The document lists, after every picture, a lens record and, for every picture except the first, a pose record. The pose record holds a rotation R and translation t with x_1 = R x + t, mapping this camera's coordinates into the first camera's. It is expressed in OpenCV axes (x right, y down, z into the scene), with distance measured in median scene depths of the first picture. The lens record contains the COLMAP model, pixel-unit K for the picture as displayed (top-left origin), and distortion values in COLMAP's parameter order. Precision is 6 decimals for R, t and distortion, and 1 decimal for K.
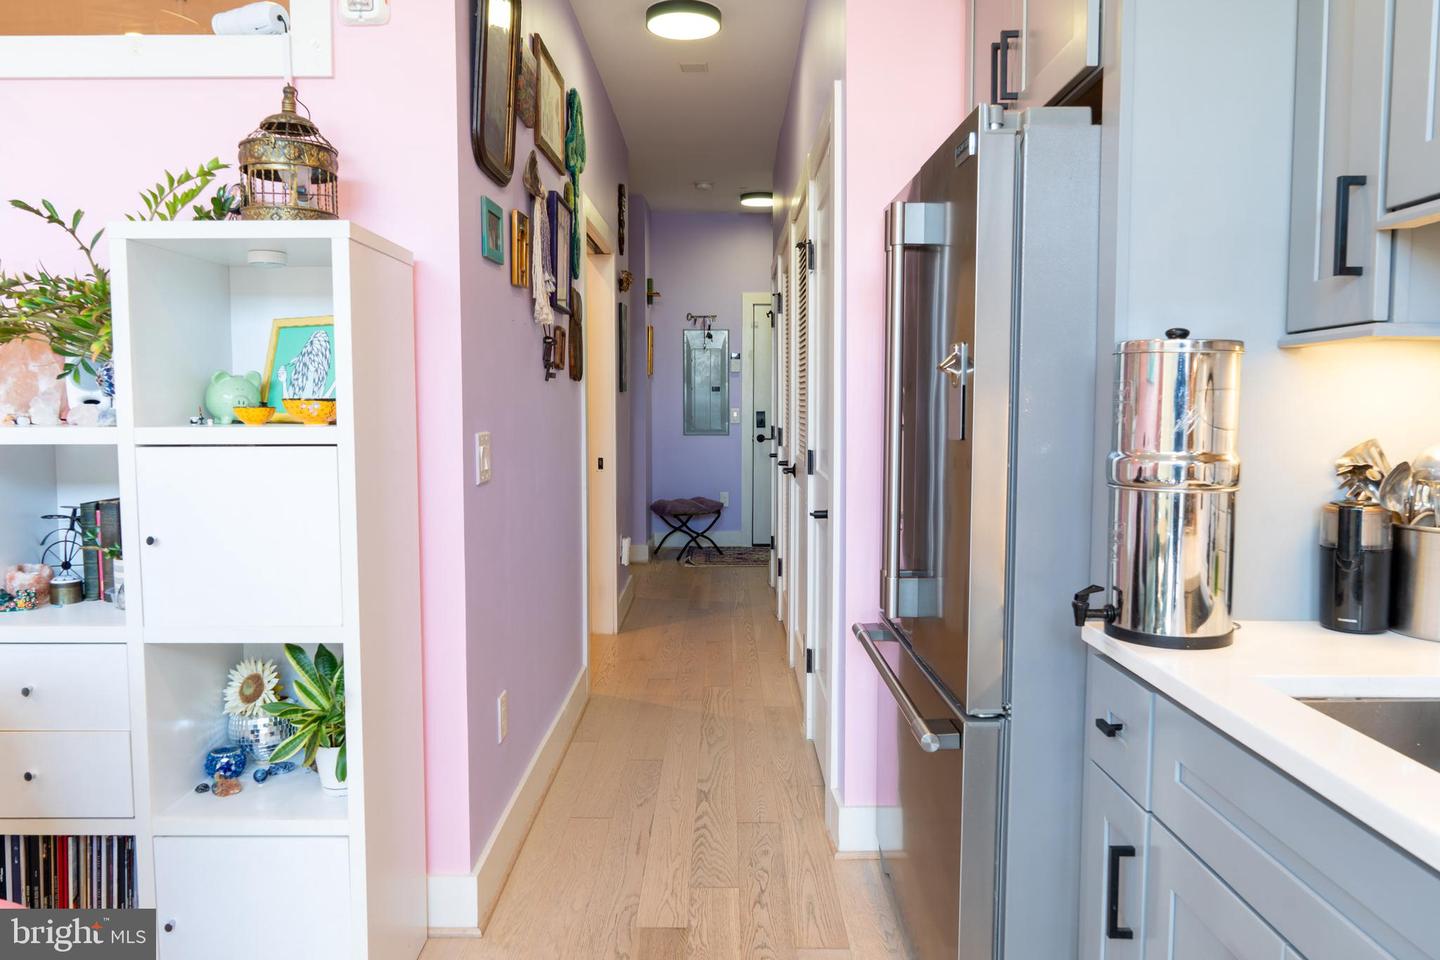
lens RADIAL K [[986.5, 0, 718.7], [0, 986.5, 468.0], [0, 0, 1]] dist [-0.008245, -0.001823]
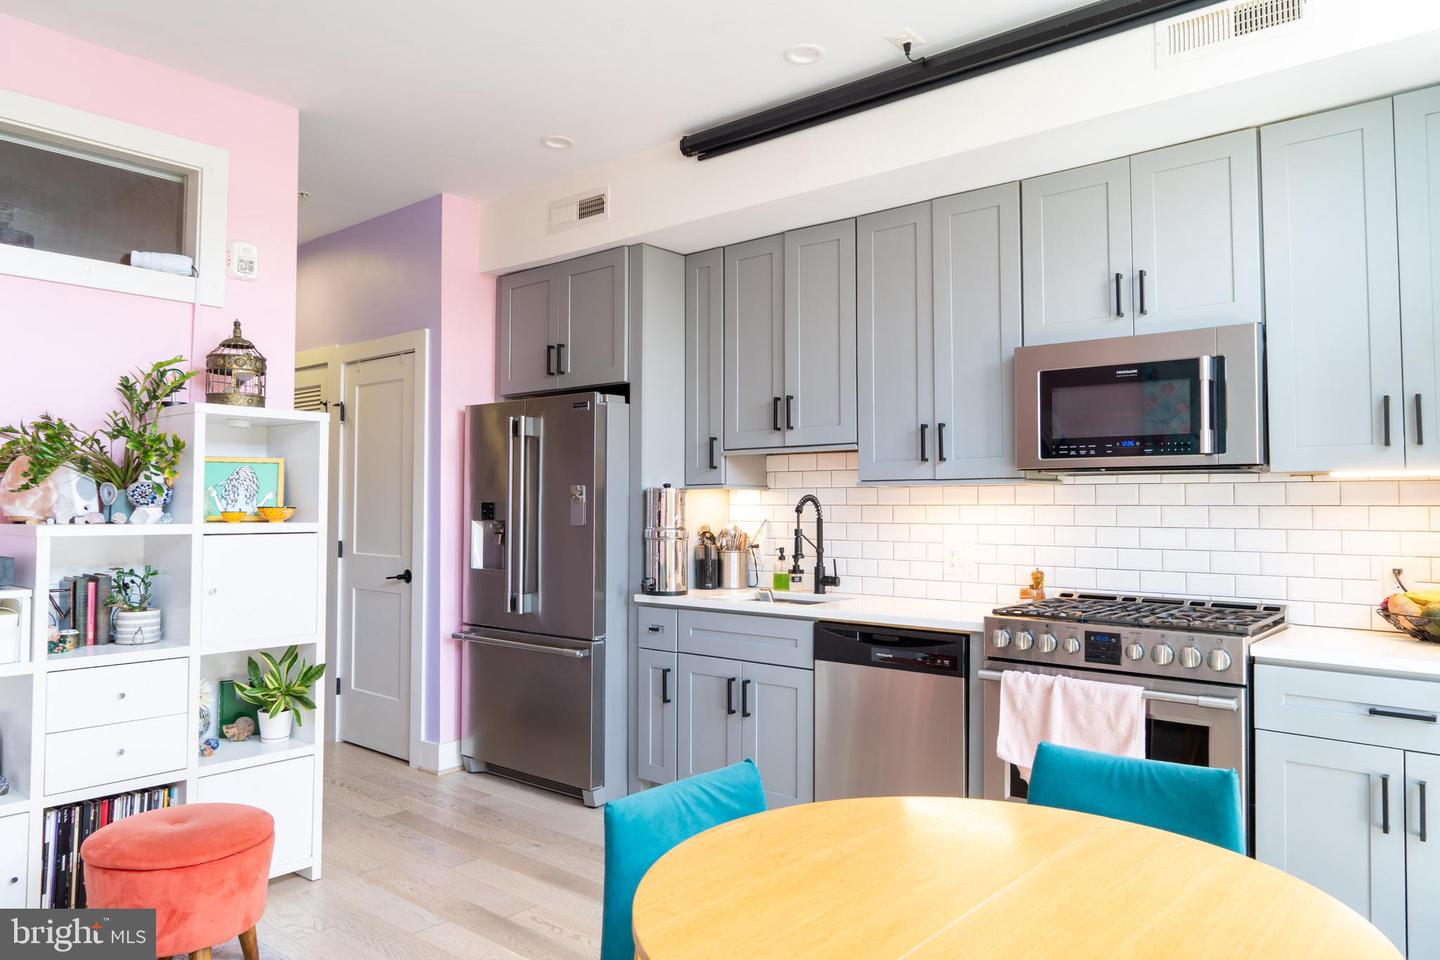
lens RADIAL K [[986.5, 0, 709.2], [0, 986.5, 473.3], [0, 0, 1]] dist [-0.008245, -0.001823]
pose [[0.642936, 0.030069, 0.765330, -1.196758], [0.050509, 0.995389, -0.081539, 0.048156], [-0.764253, 0.091080, 0.638453, -0.664790]]
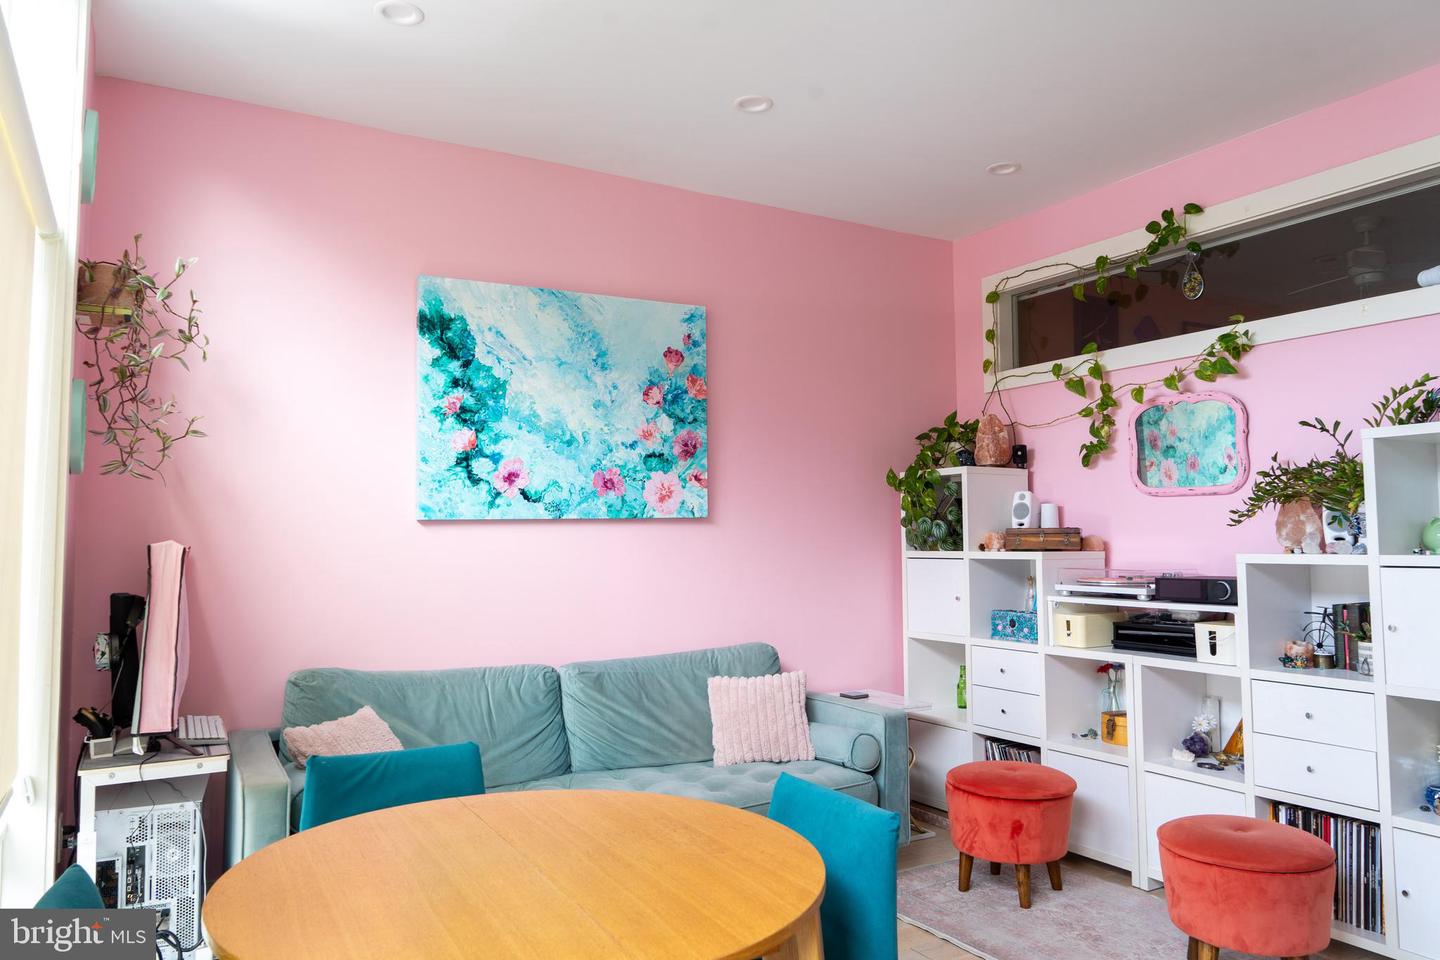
lens RADIAL K [[986.5, 0, 708.4], [0, 986.5, 471.4], [0, 0, 1]] dist [-0.008245, -0.001823]
pose [[0.498013, -0.062867, -0.864888, 0.223244], [-0.056406, 0.992908, -0.104652, 0.047194], [0.865333, 0.100903, 0.490935, -0.661152]]
